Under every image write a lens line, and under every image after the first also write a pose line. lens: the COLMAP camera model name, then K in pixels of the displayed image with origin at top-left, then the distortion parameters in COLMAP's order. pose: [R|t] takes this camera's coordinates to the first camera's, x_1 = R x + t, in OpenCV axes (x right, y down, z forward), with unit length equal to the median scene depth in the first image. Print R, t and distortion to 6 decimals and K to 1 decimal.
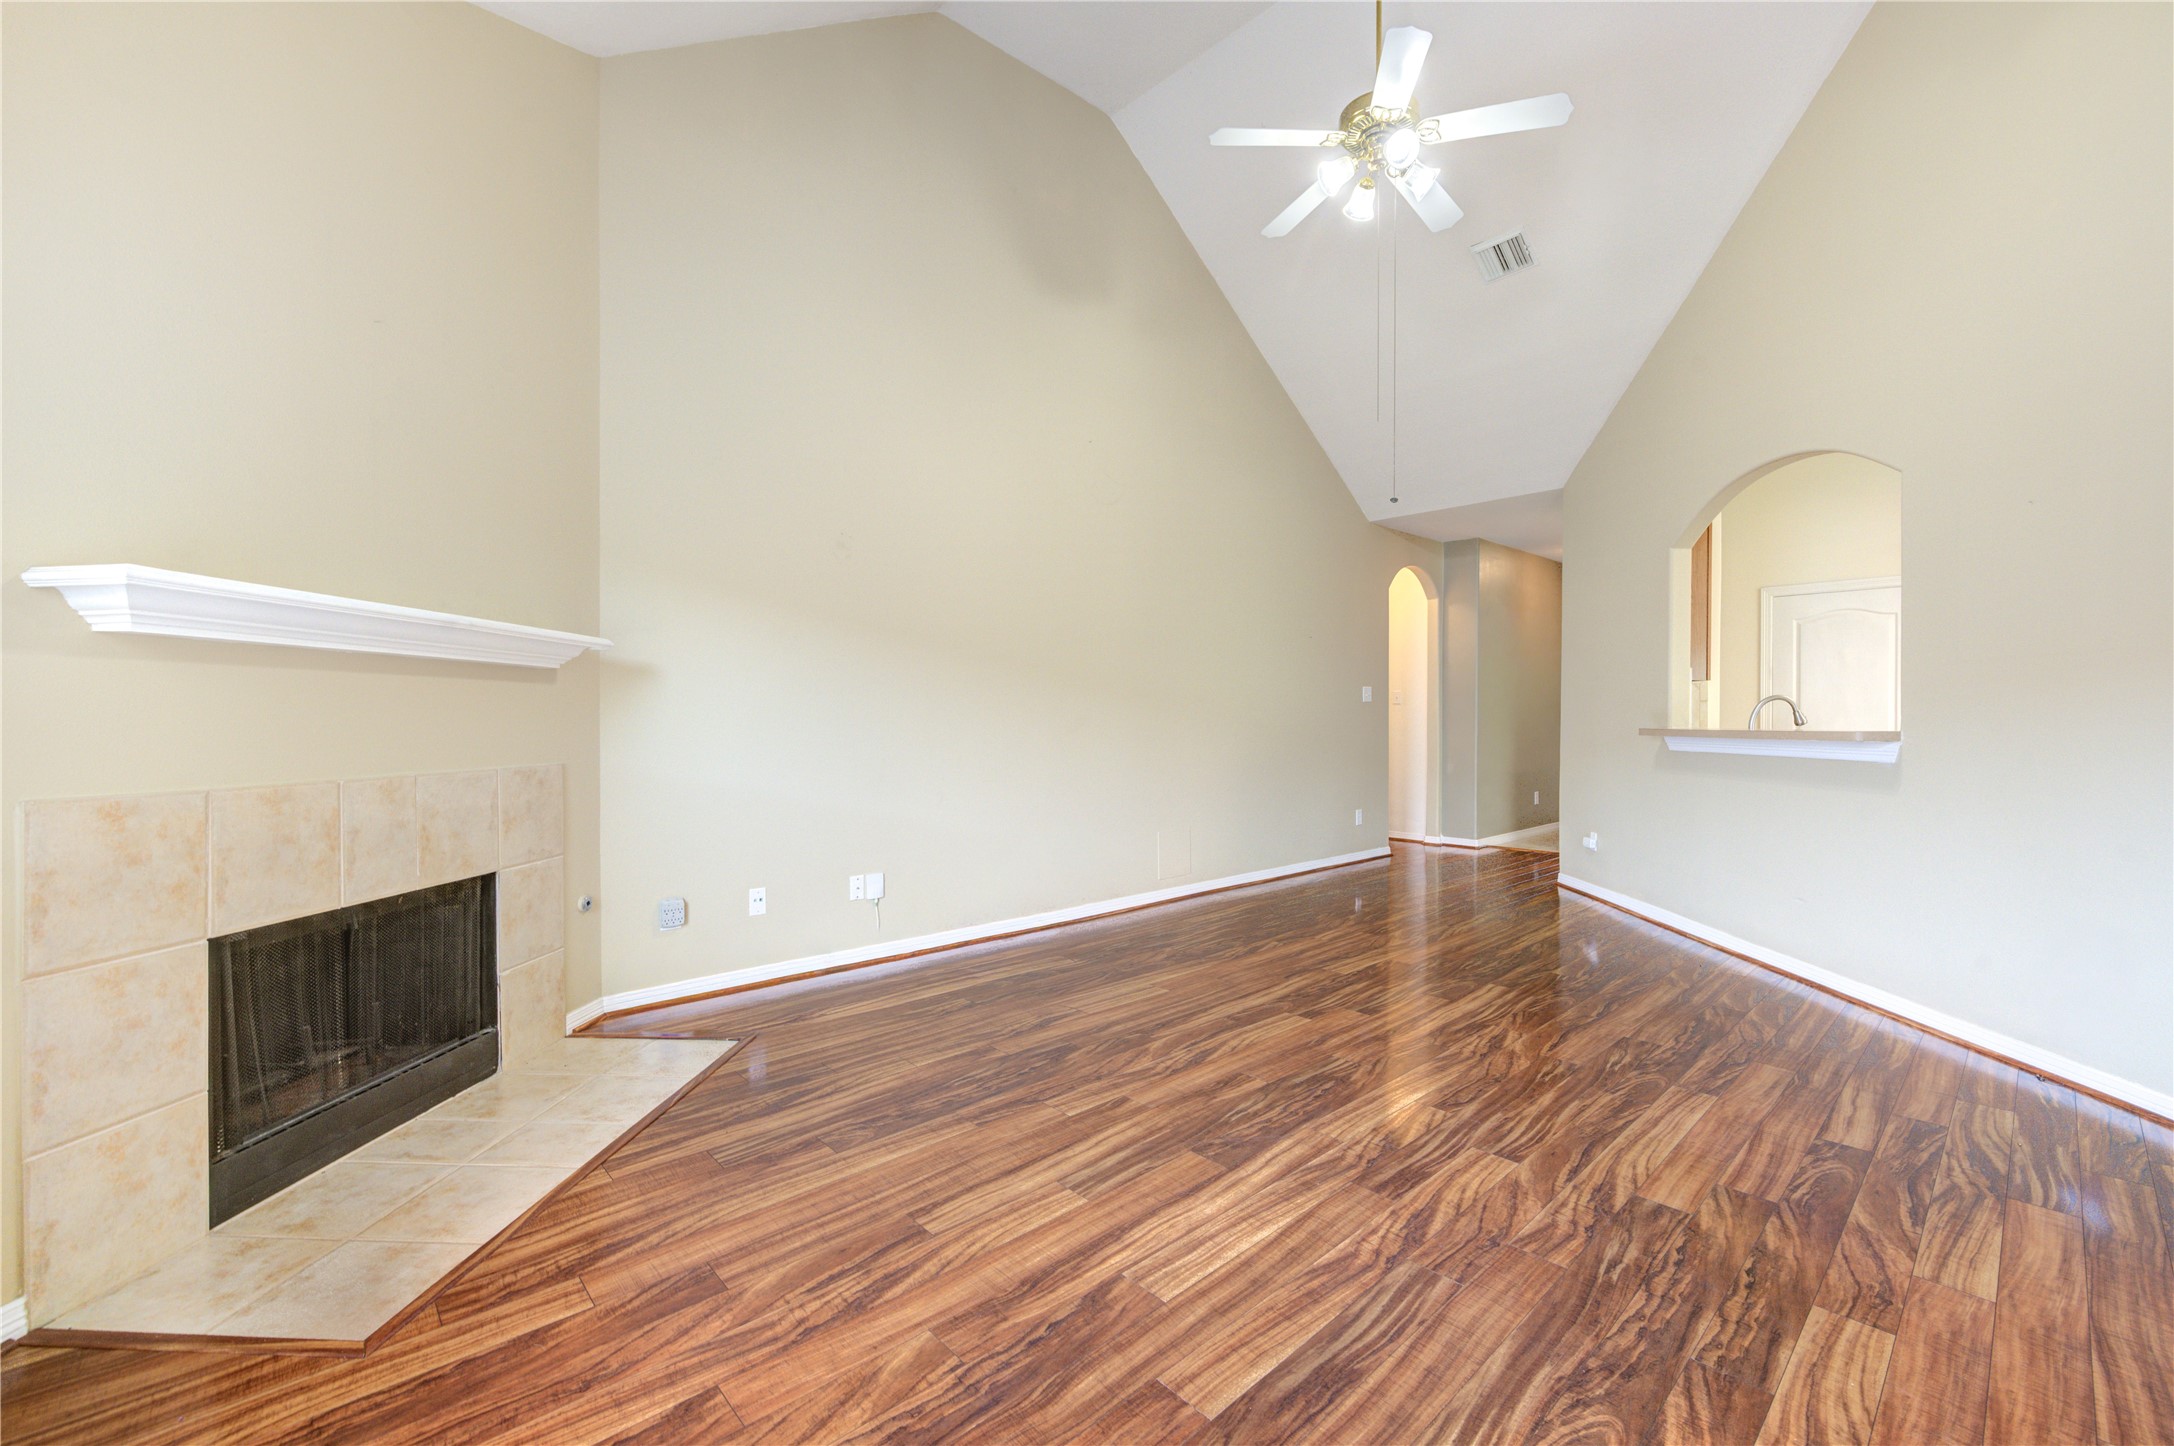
lens RADIAL K [[883.7, 0, 1108.8], [0, 883.7, 721.6], [0, 0, 1]] dist [-0.005138, -0.002353]
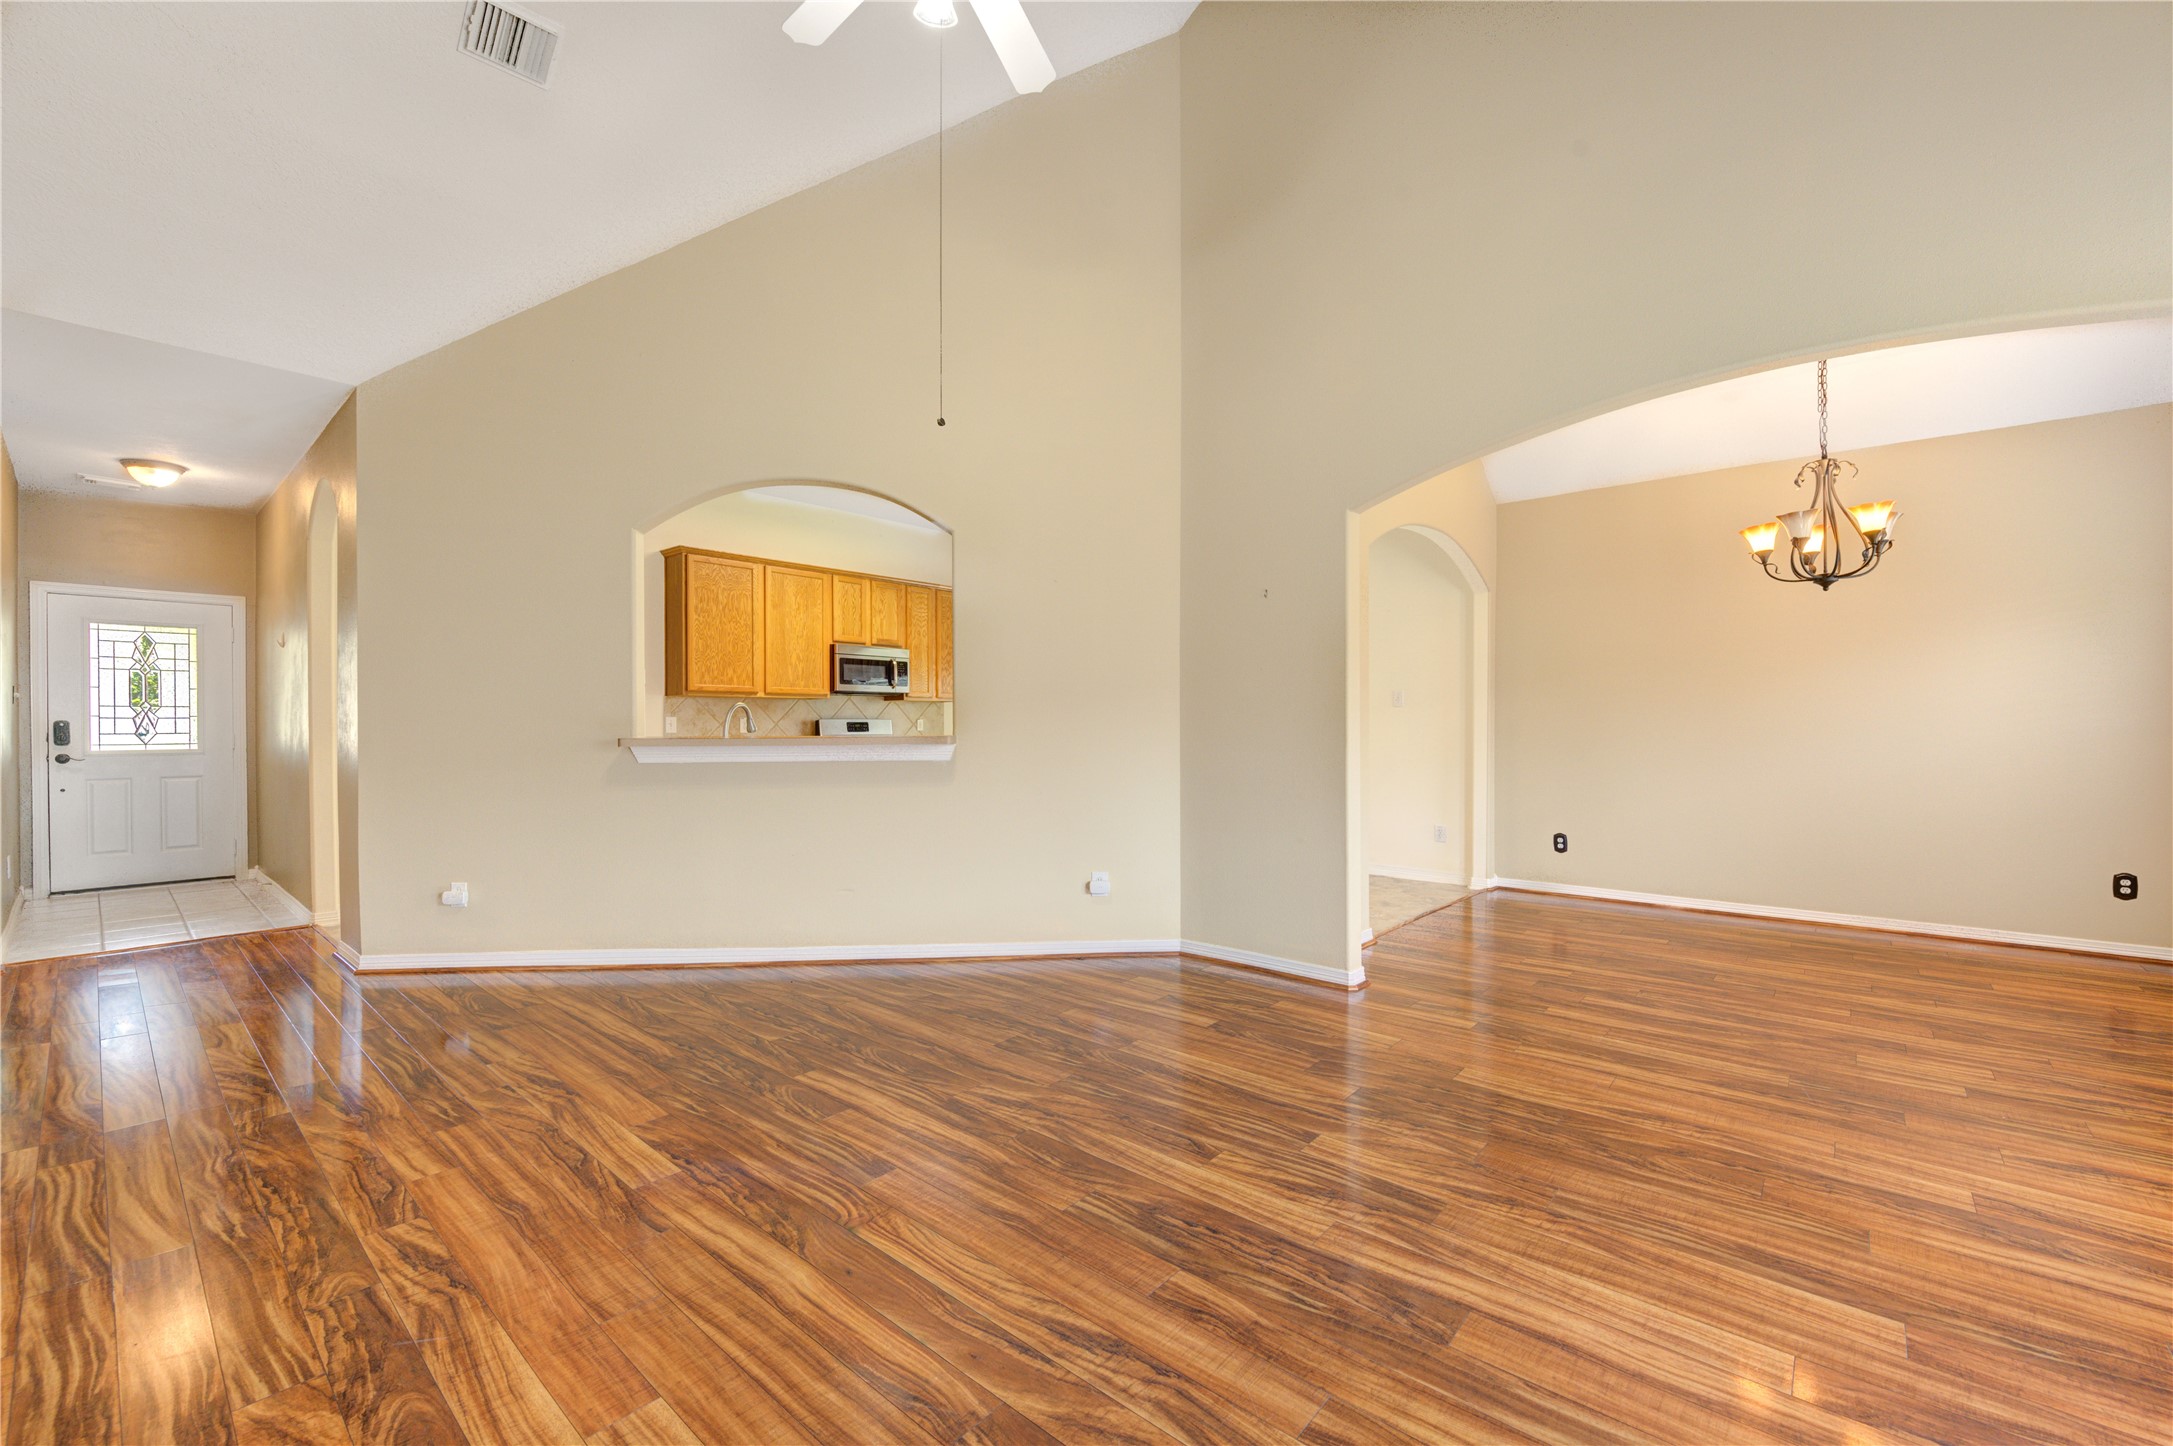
lens RADIAL K [[883.3, 0, 1103.0], [0, 883.3, 723.5], [0, 0, 1]] dist [-0.005138, -0.002353]
pose [[-0.107652, -0.001179, 0.994188, -0.490742], [0.007042, 0.999973, 0.001948, -0.007675], [-0.994164, 0.007211, -0.107641, 1.157127]]
